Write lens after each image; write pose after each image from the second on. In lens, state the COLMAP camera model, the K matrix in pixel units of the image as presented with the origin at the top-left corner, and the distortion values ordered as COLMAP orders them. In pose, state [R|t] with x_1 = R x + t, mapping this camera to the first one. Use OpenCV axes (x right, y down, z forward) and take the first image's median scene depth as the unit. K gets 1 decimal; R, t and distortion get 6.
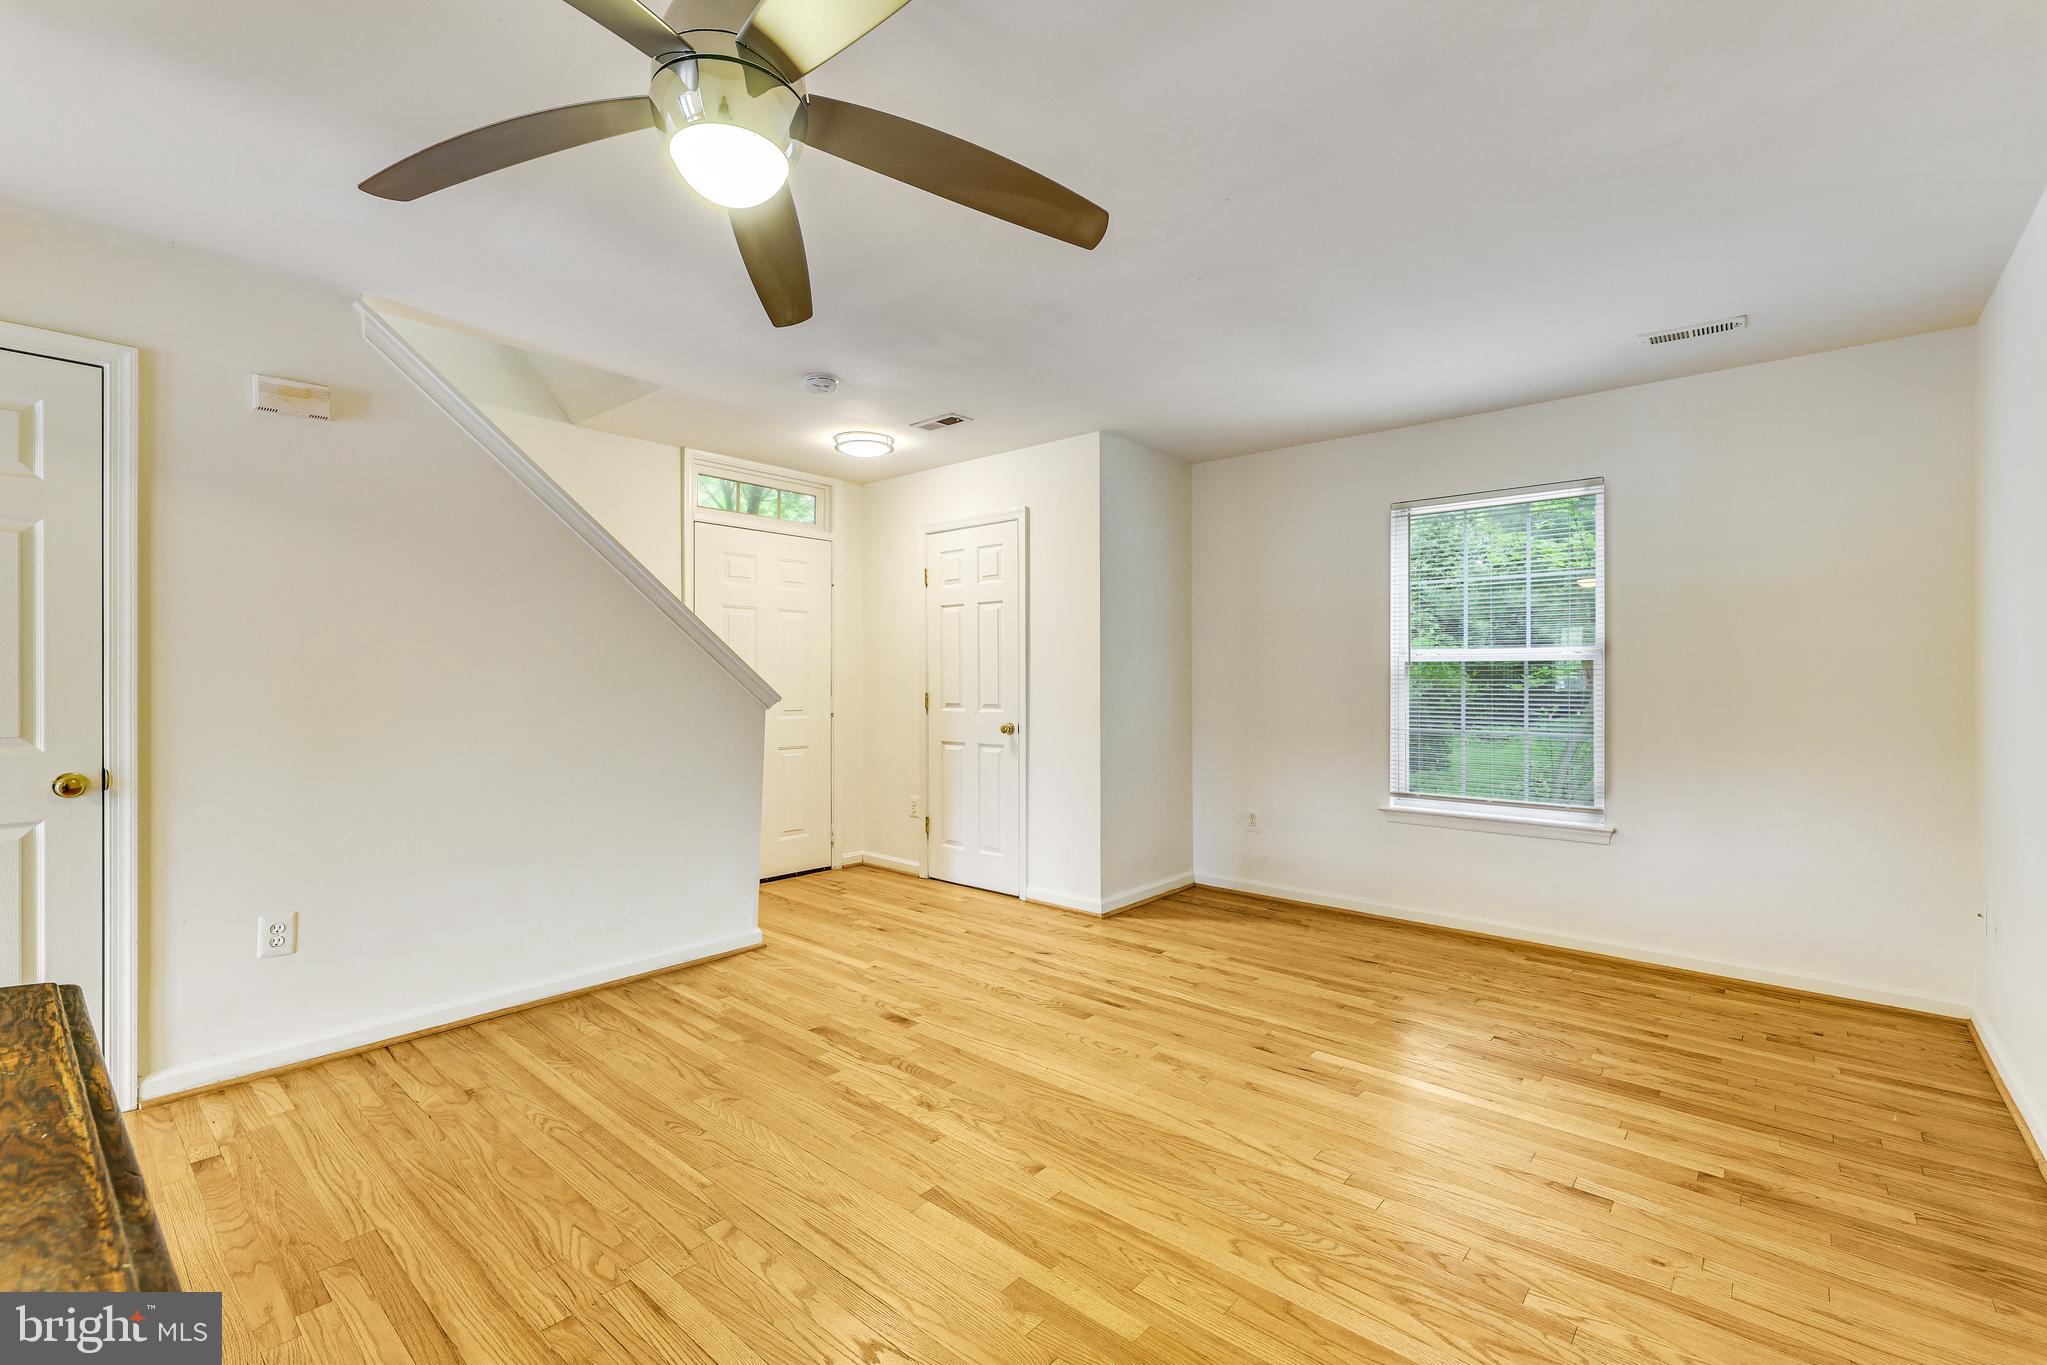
lens RADIAL K [[891.3, 0, 1025.5], [0, 891.3, 684.5], [0, 0, 1]] dist [0.001563, -0.000209]
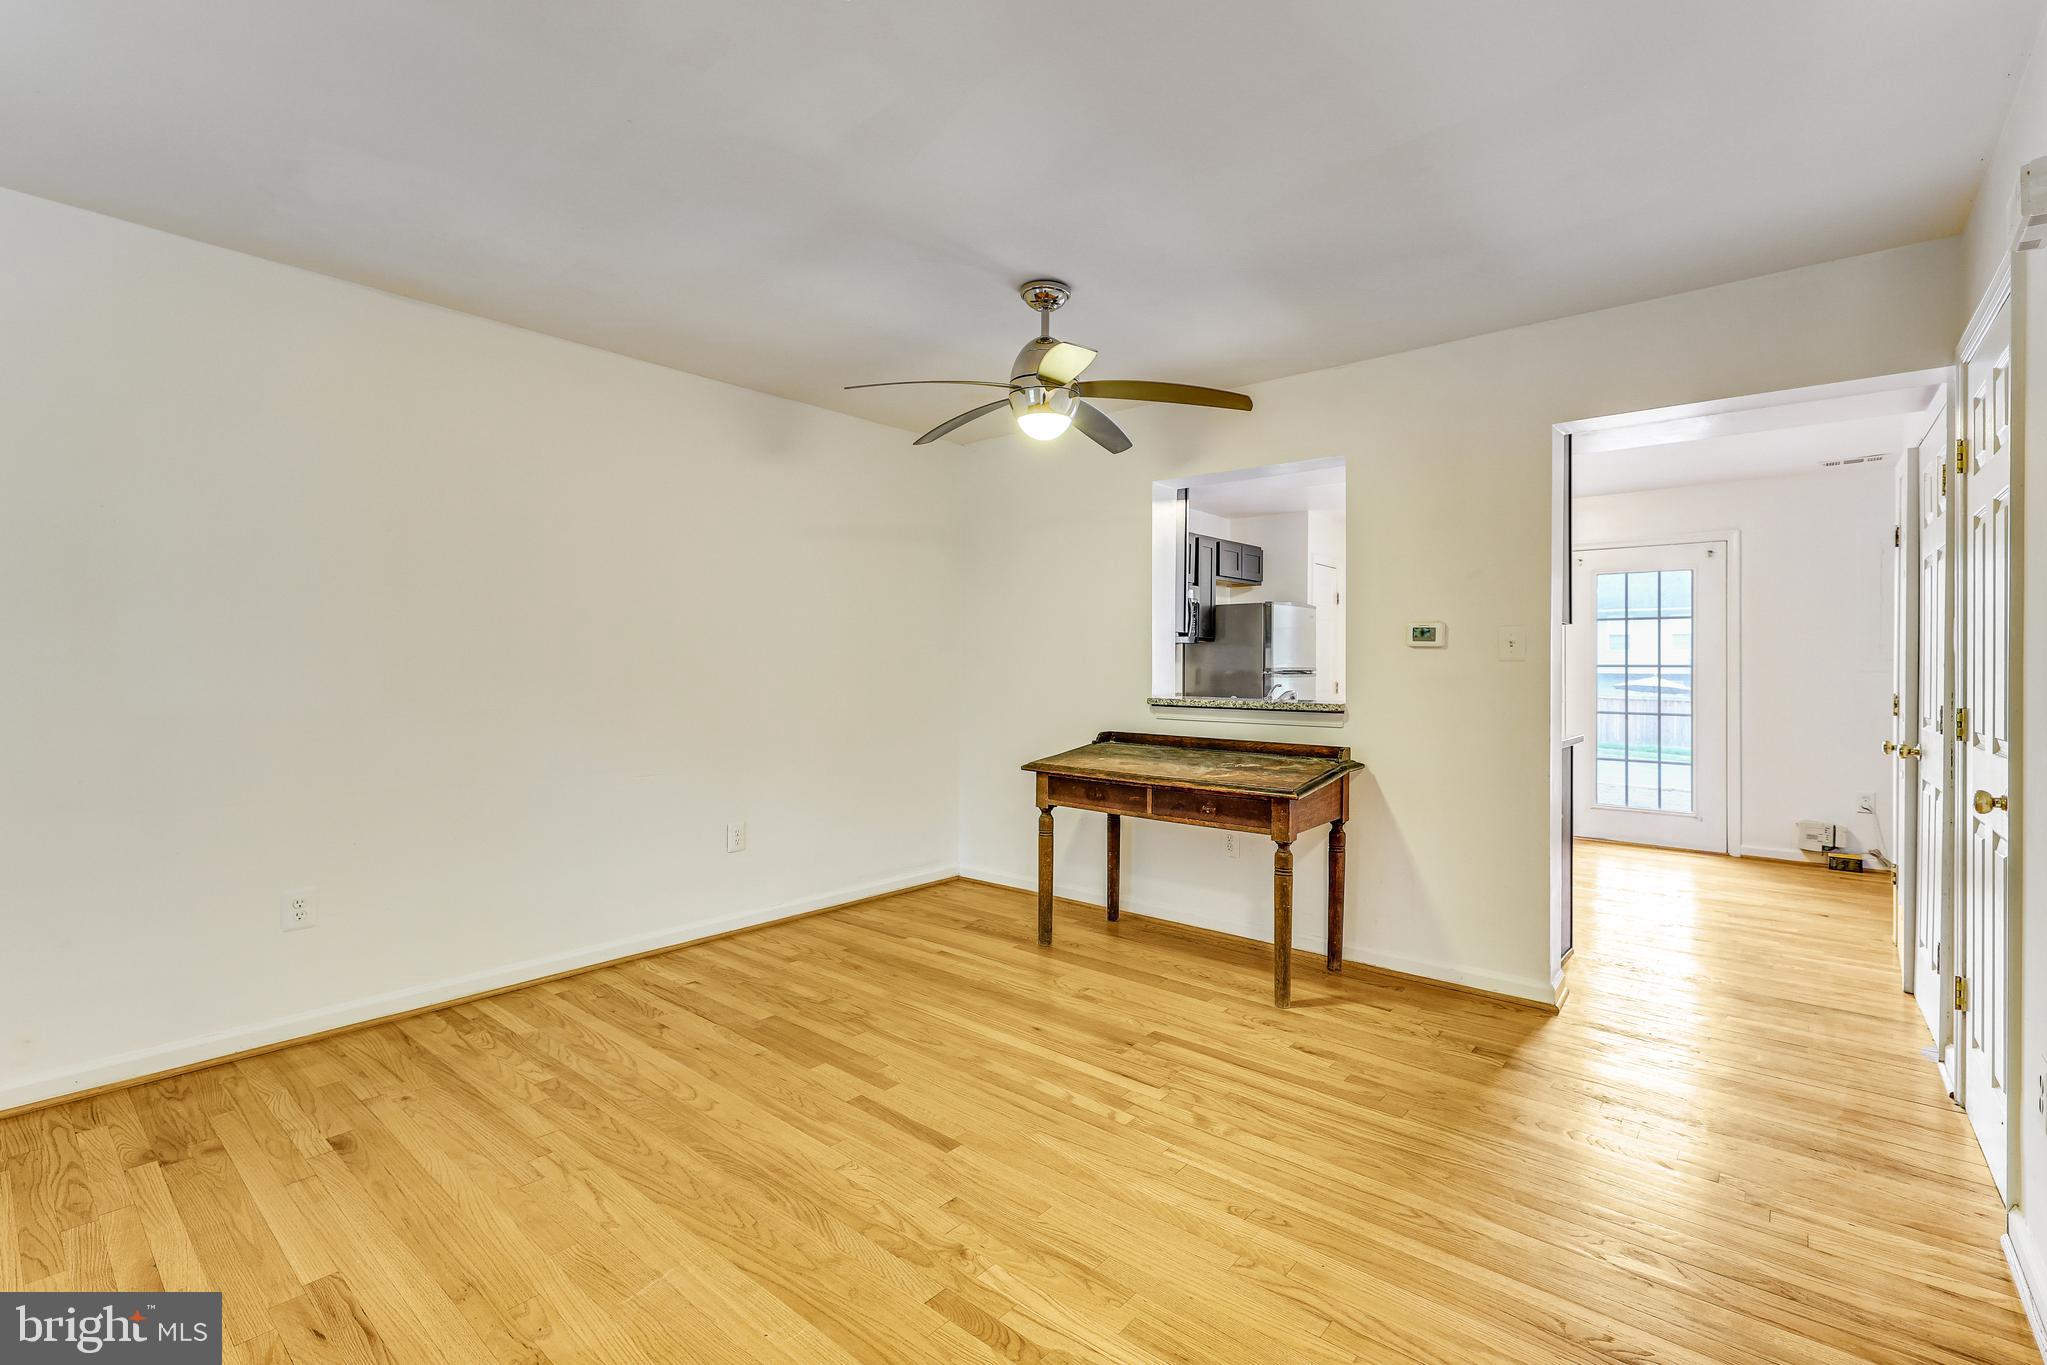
lens RADIAL K [[891.3, 0, 1026.3], [0, 891.3, 668.6], [0, 0, 1]] dist [0.001563, -0.000209]
pose [[-0.999857, -0.007497, -0.015185, -0.173196], [-0.007592, 0.999952, 0.006179, -0.009792], [0.015138, 0.006294, -0.999866, 2.051852]]
